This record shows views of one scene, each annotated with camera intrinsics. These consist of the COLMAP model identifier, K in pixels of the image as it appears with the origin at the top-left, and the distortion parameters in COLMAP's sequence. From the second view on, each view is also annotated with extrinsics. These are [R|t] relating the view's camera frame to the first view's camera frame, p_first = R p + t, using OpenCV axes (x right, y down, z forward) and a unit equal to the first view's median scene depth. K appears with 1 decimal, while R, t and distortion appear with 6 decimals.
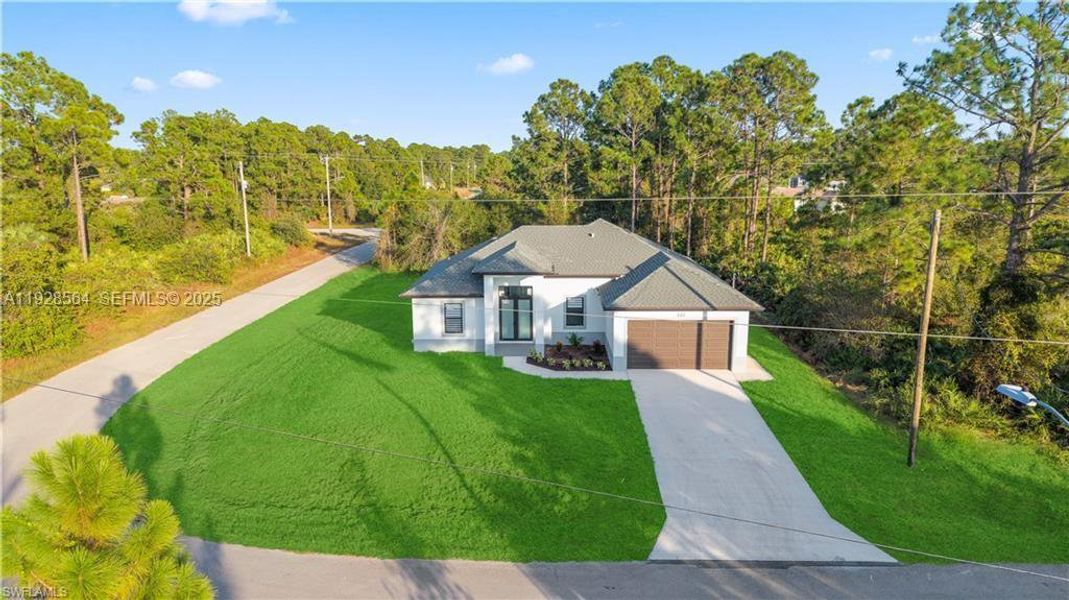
lens RADIAL K [[706.6, 0, 534.5], [0, 706.6, 300.0], [0, 0, 1]] dist [-0.000563, 0.000651]
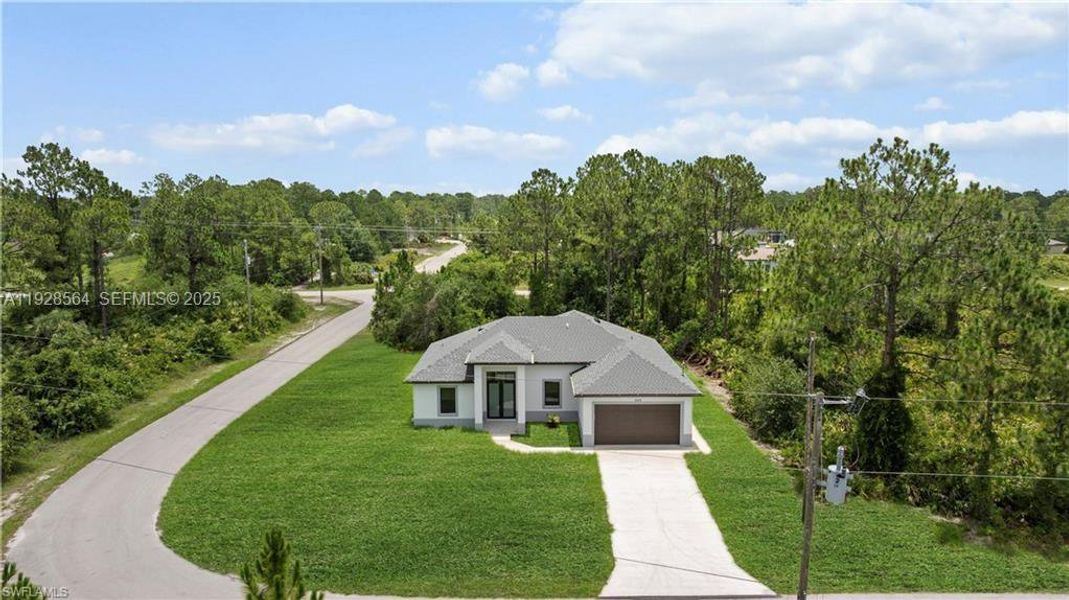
lens RADIAL K [[747.7, 0, 534.5], [0, 747.7, 300.0], [0, 0, 1]] dist [-0.058152, 0.000394]
pose [[0.999779, -0.008675, 0.019157, 0.006876], [0.009786, 0.998226, -0.058733, -0.067768], [-0.018613, 0.058908, 0.998090, -0.249693]]
